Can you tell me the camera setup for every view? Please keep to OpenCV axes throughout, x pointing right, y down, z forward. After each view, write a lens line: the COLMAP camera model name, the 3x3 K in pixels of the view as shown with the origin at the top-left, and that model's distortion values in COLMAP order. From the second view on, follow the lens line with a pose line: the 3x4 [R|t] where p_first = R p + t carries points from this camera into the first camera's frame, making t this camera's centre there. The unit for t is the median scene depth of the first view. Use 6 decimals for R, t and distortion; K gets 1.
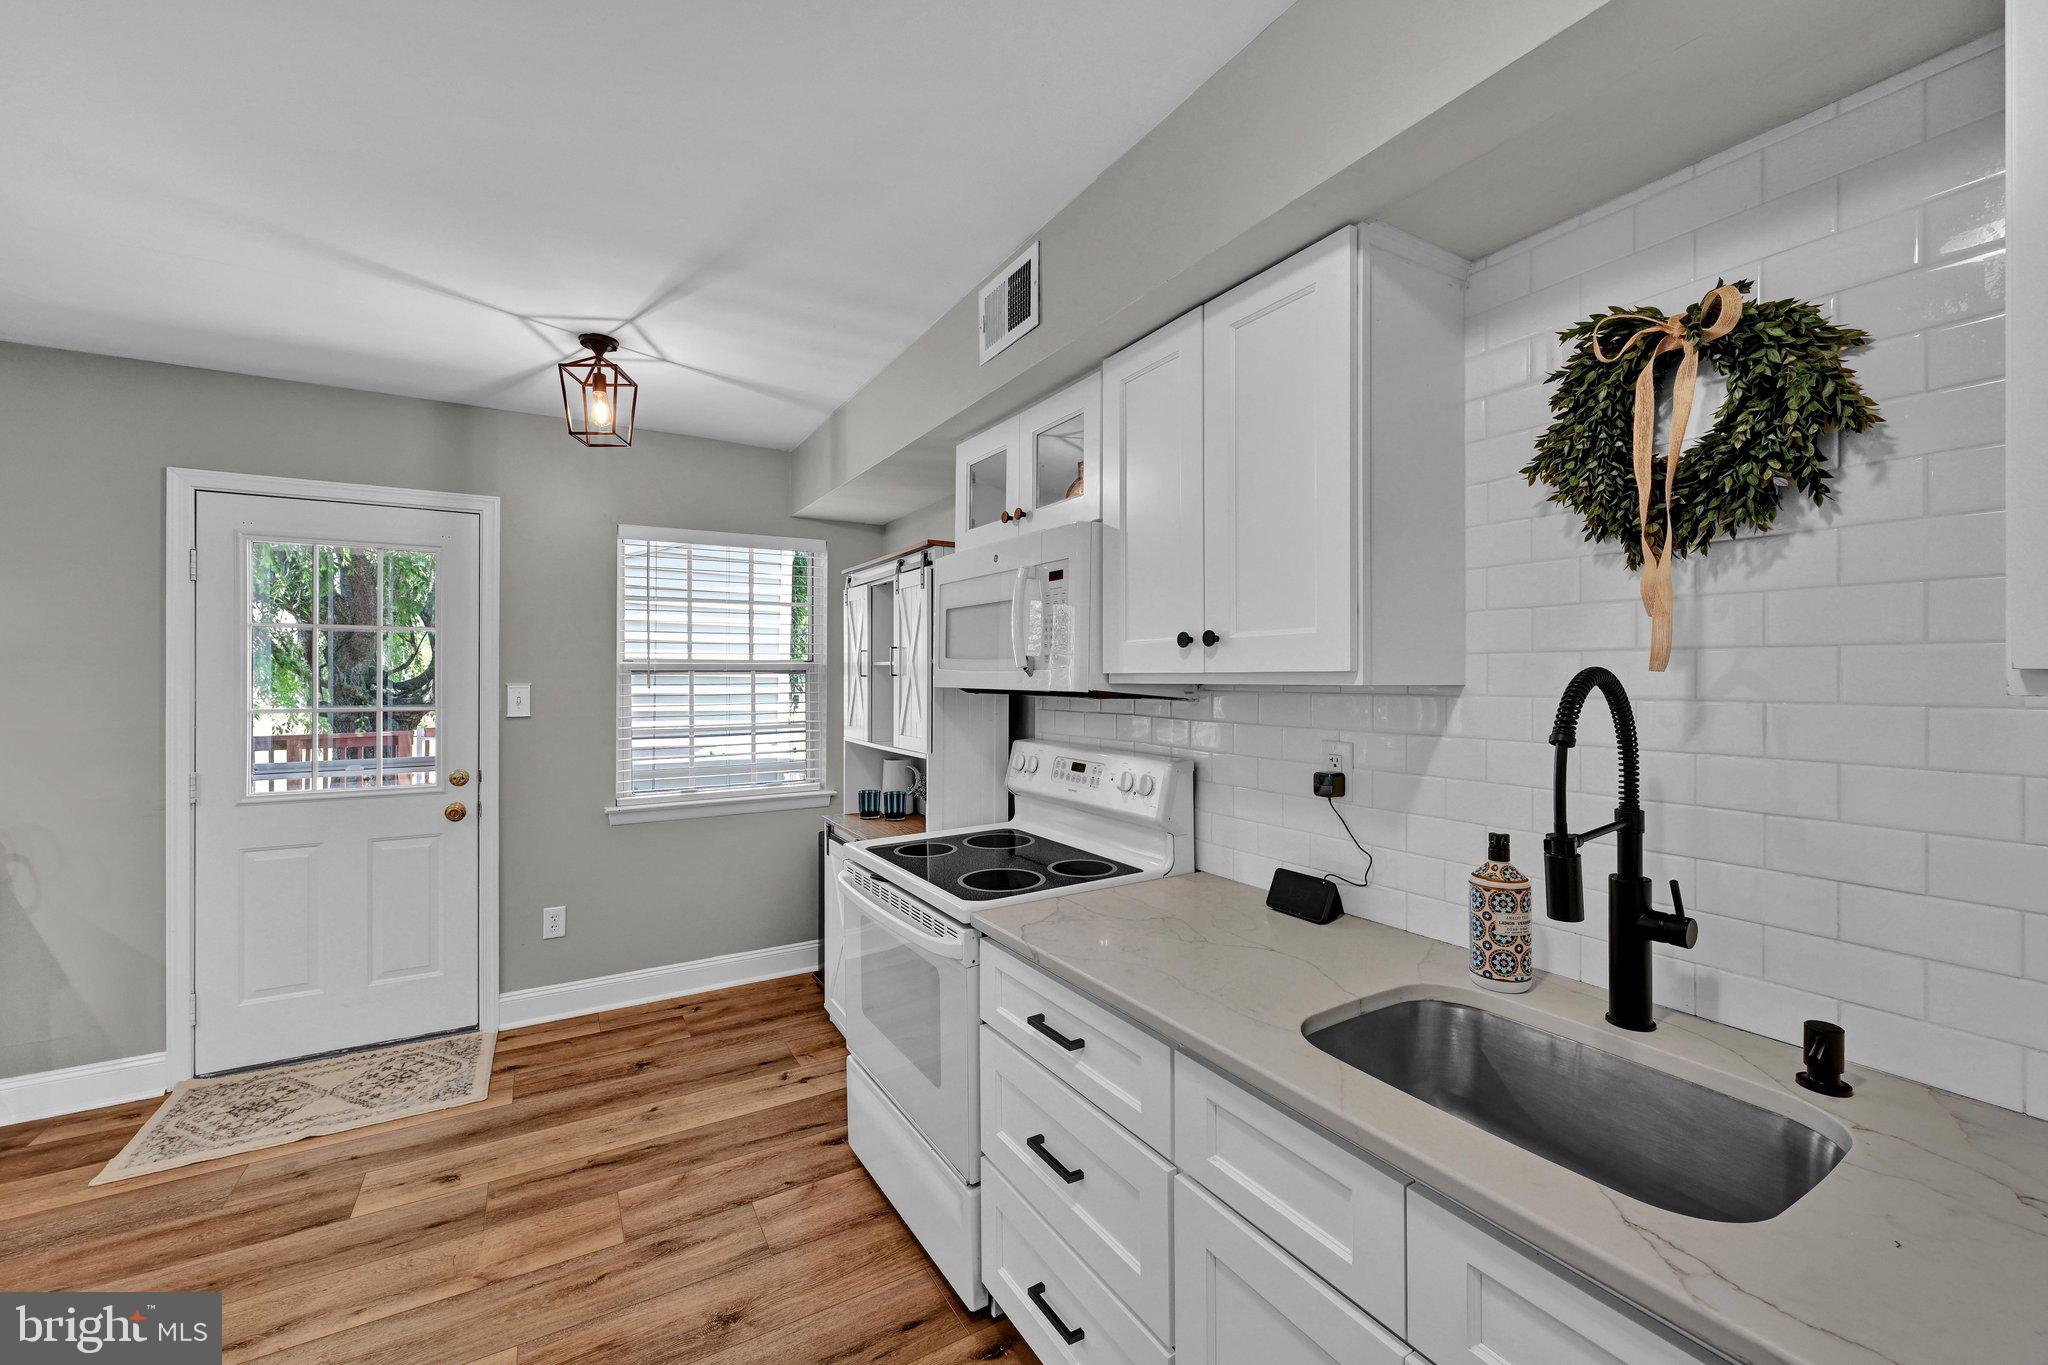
lens RADIAL K [[814.7, 0, 1031.6], [0, 814.7, 673.4], [0, 0, 1]] dist [0.000083, -0.000797]
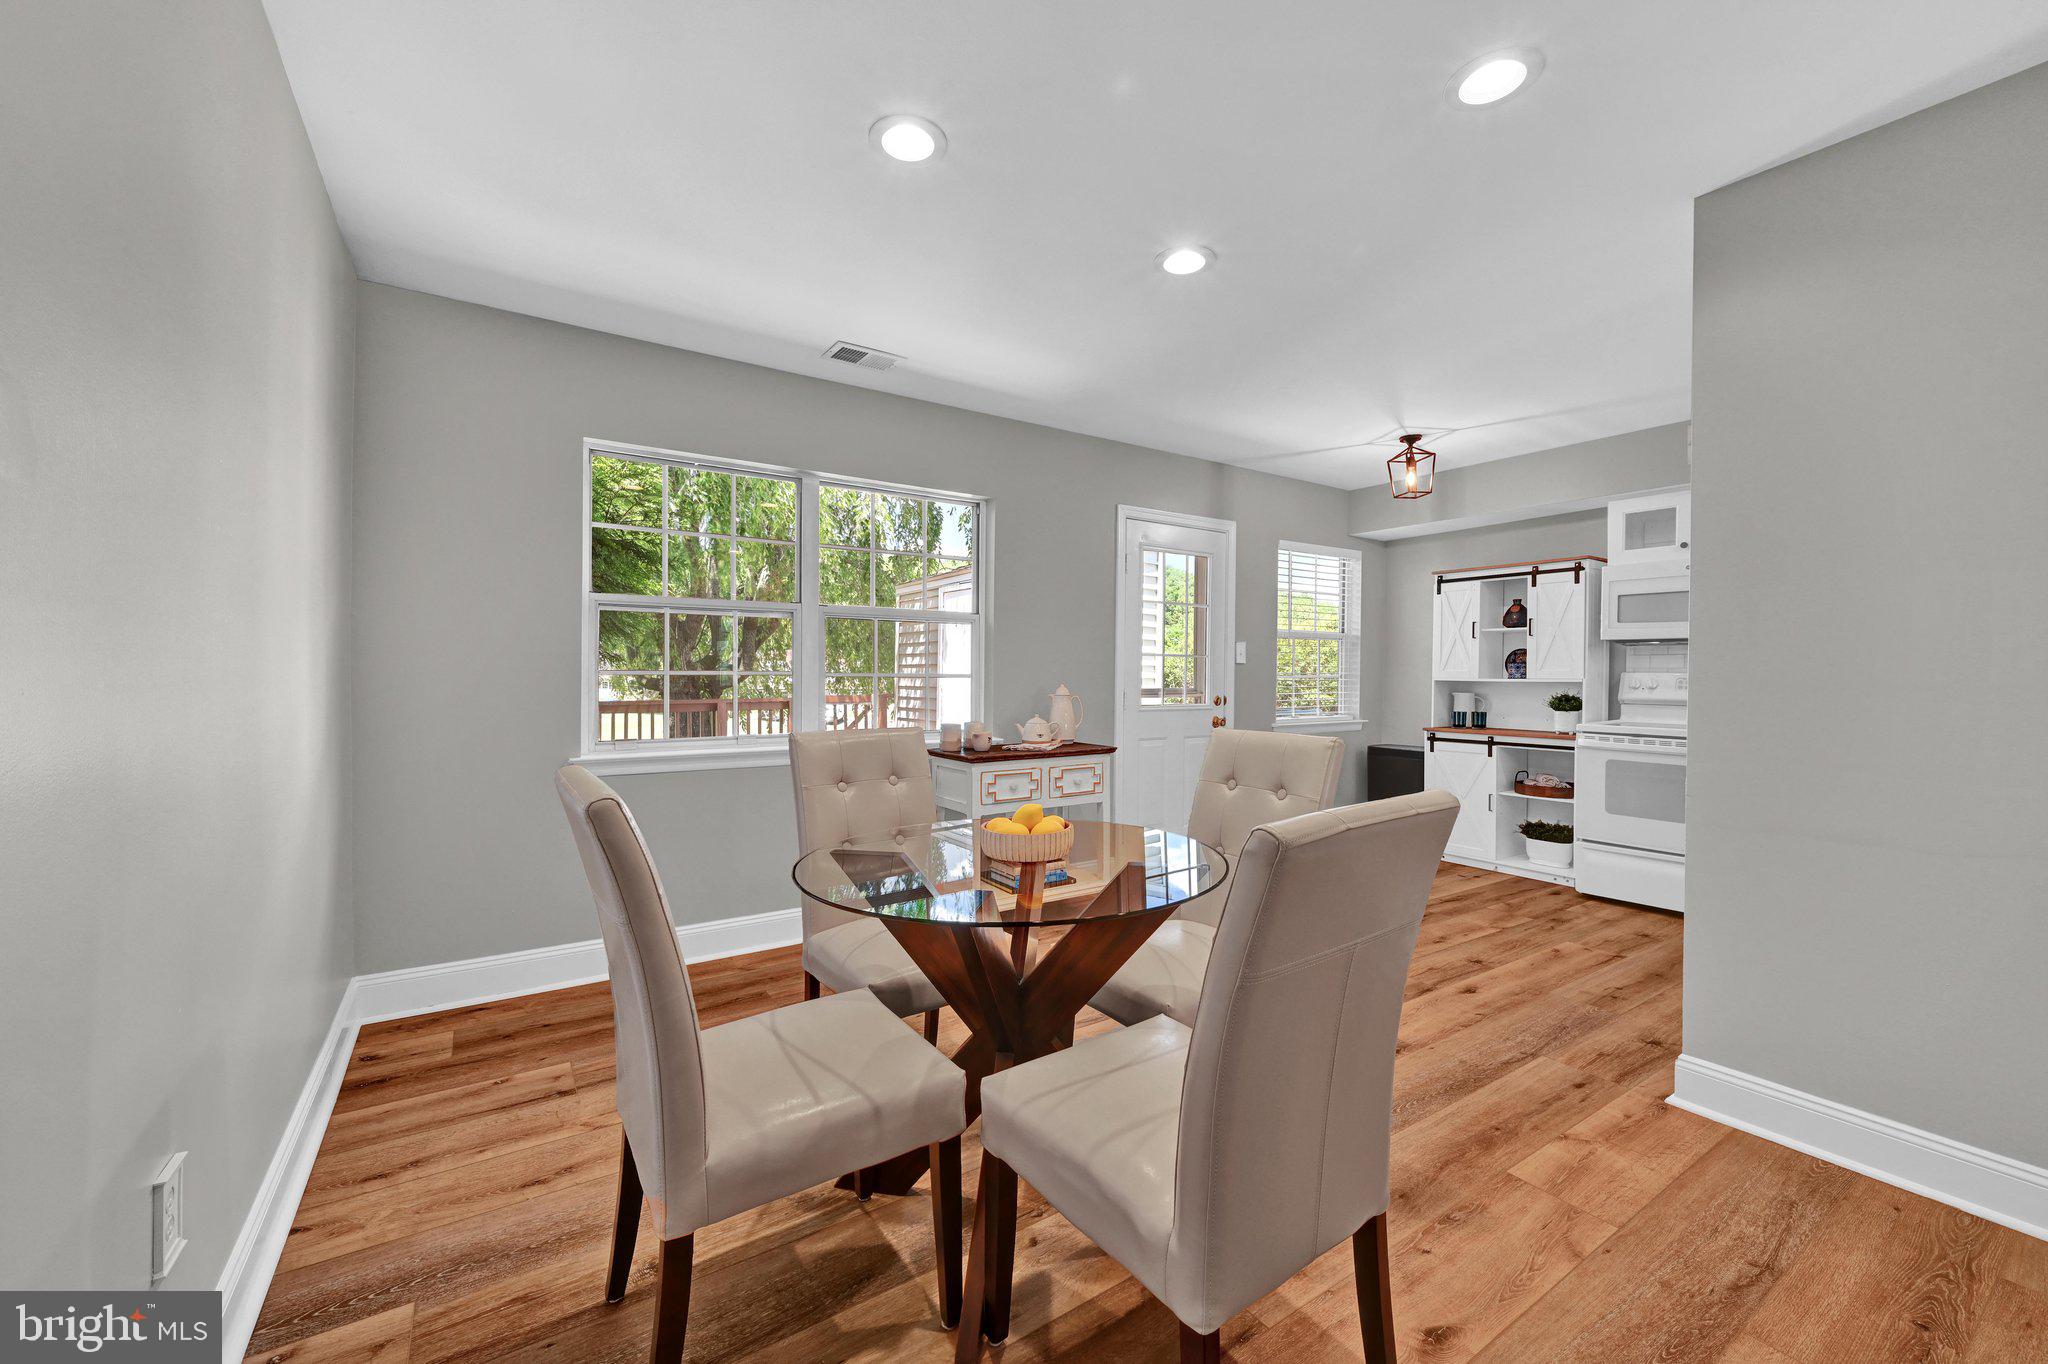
lens RADIAL K [[814.7, 0, 1020.8], [0, 814.7, 677.6], [0, 0, 1]] dist [0.000083, -0.000797]
pose [[0.998793, 0.006605, 0.048666, -1.332656], [-0.006770, 0.999972, 0.003229, 0.093820], [-0.048643, -0.003554, 0.998810, -0.635798]]
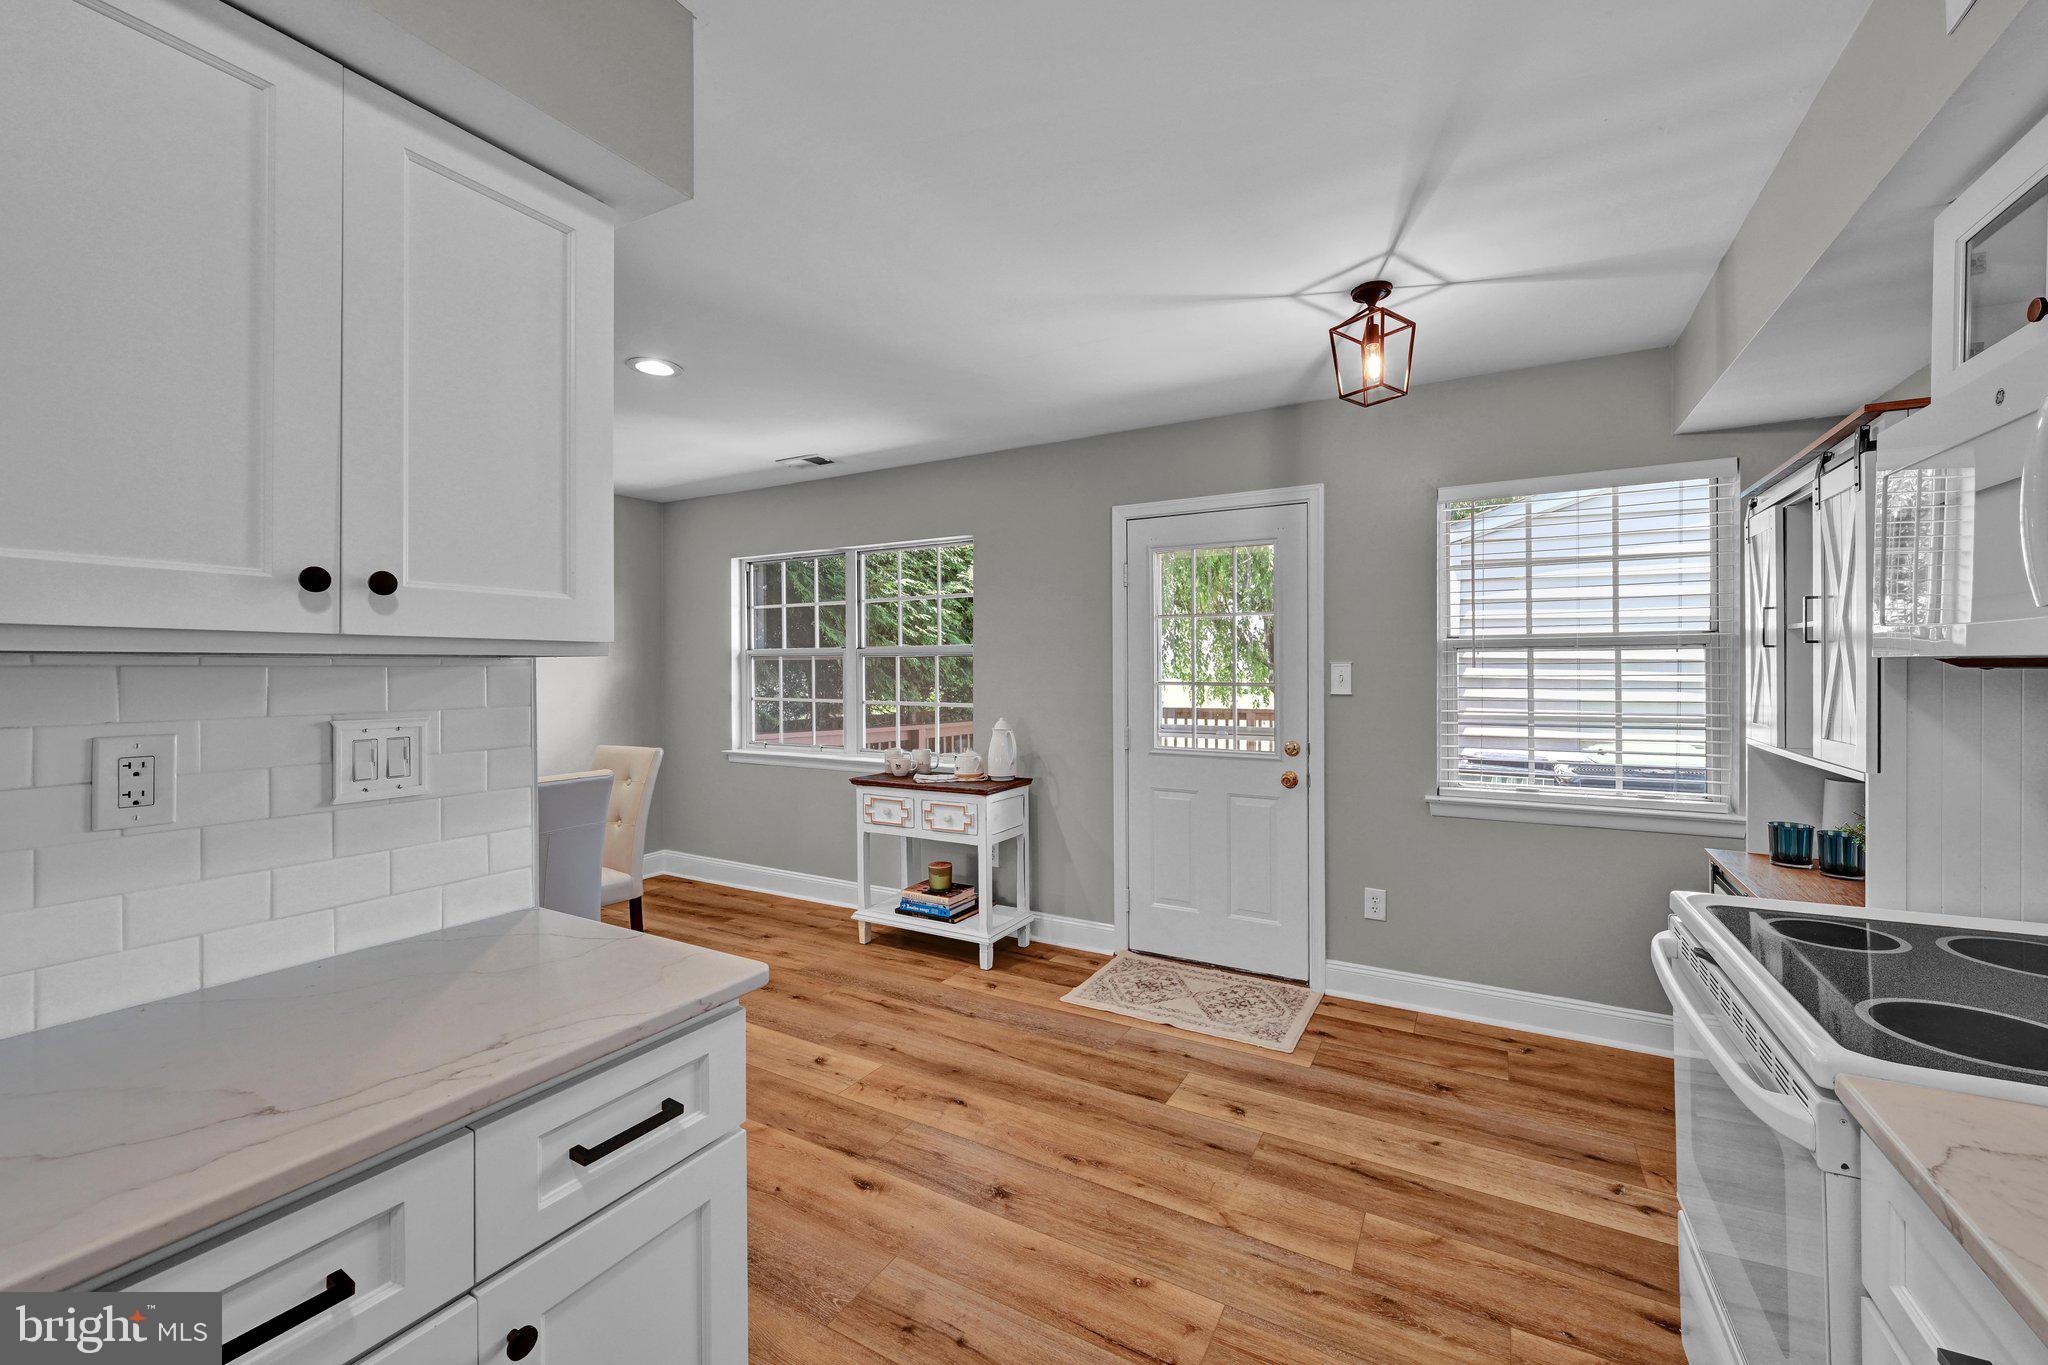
lens RADIAL K [[814.7, 0, 1026.6], [0, 814.7, 668.6], [0, 0, 1]] dist [0.000083, -0.000797]
pose [[0.490343, 0.000900, -0.871529, 0.081449], [0.004277, 0.999985, 0.003439, 0.018384], [0.871519, -0.005414, 0.490332, 0.182311]]
